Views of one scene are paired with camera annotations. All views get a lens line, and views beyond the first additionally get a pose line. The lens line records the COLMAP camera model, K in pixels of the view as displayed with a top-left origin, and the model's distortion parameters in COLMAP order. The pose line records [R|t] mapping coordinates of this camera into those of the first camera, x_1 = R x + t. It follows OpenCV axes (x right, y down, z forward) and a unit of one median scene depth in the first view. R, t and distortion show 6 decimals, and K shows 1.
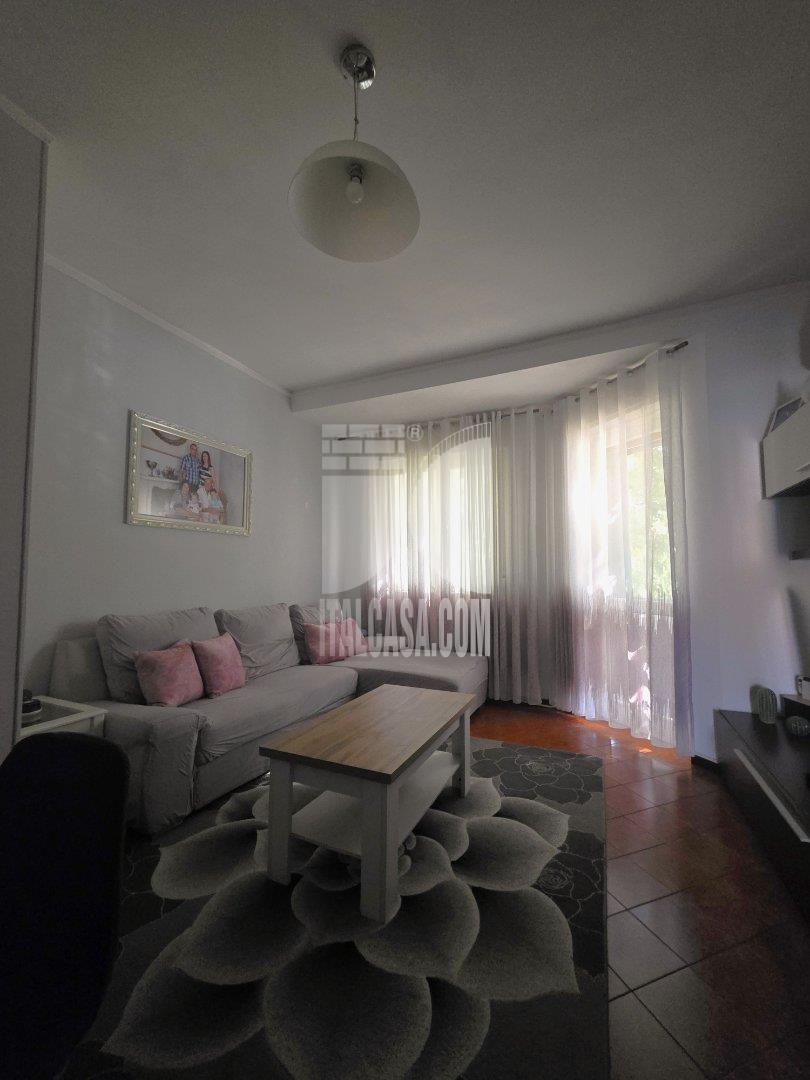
lens RADIAL K [[423.5, 0, 405.0], [0, 423.5, 540.0], [0, 0, 1]] dist [-0.001925, -0.000279]
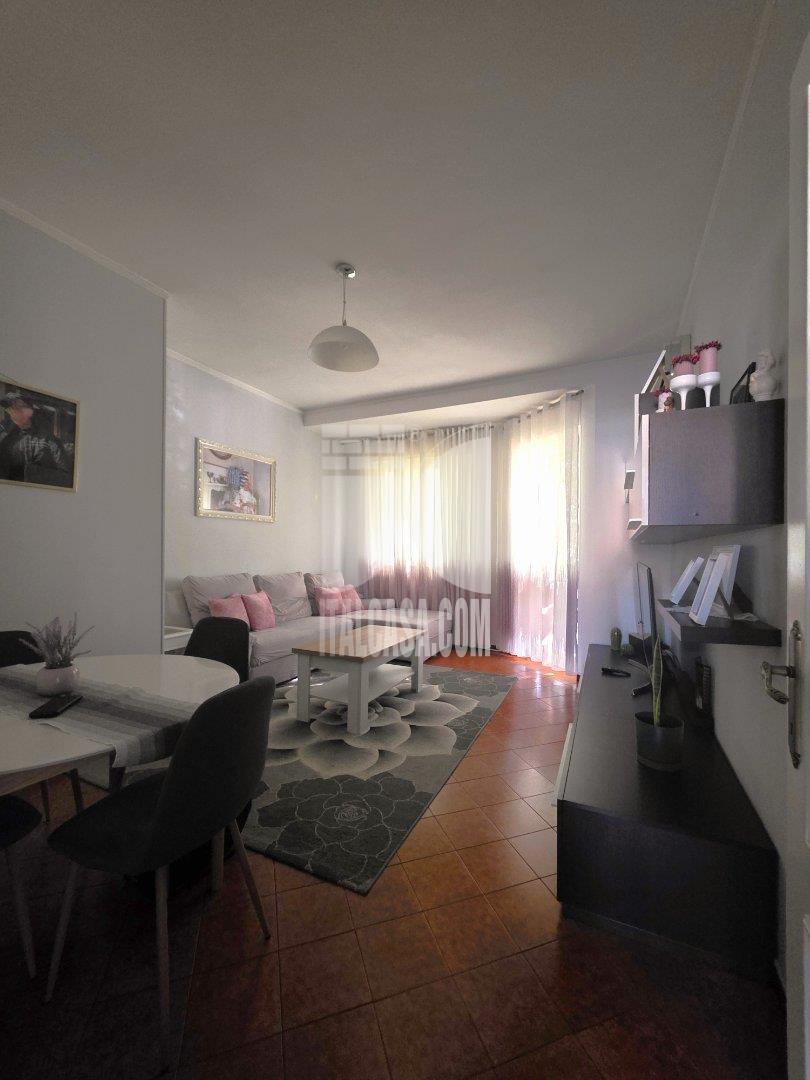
lens RADIAL K [[435.9, 0, 405.0], [0, 435.9, 540.0], [0, 0, 1]] dist [0.000773, 0.000043]
pose [[0.999705, 0.008762, -0.022644, 0.102118], [-0.007490, 0.998422, 0.055650, -0.041615], [0.023096, -0.055464, 0.998194, -0.479225]]
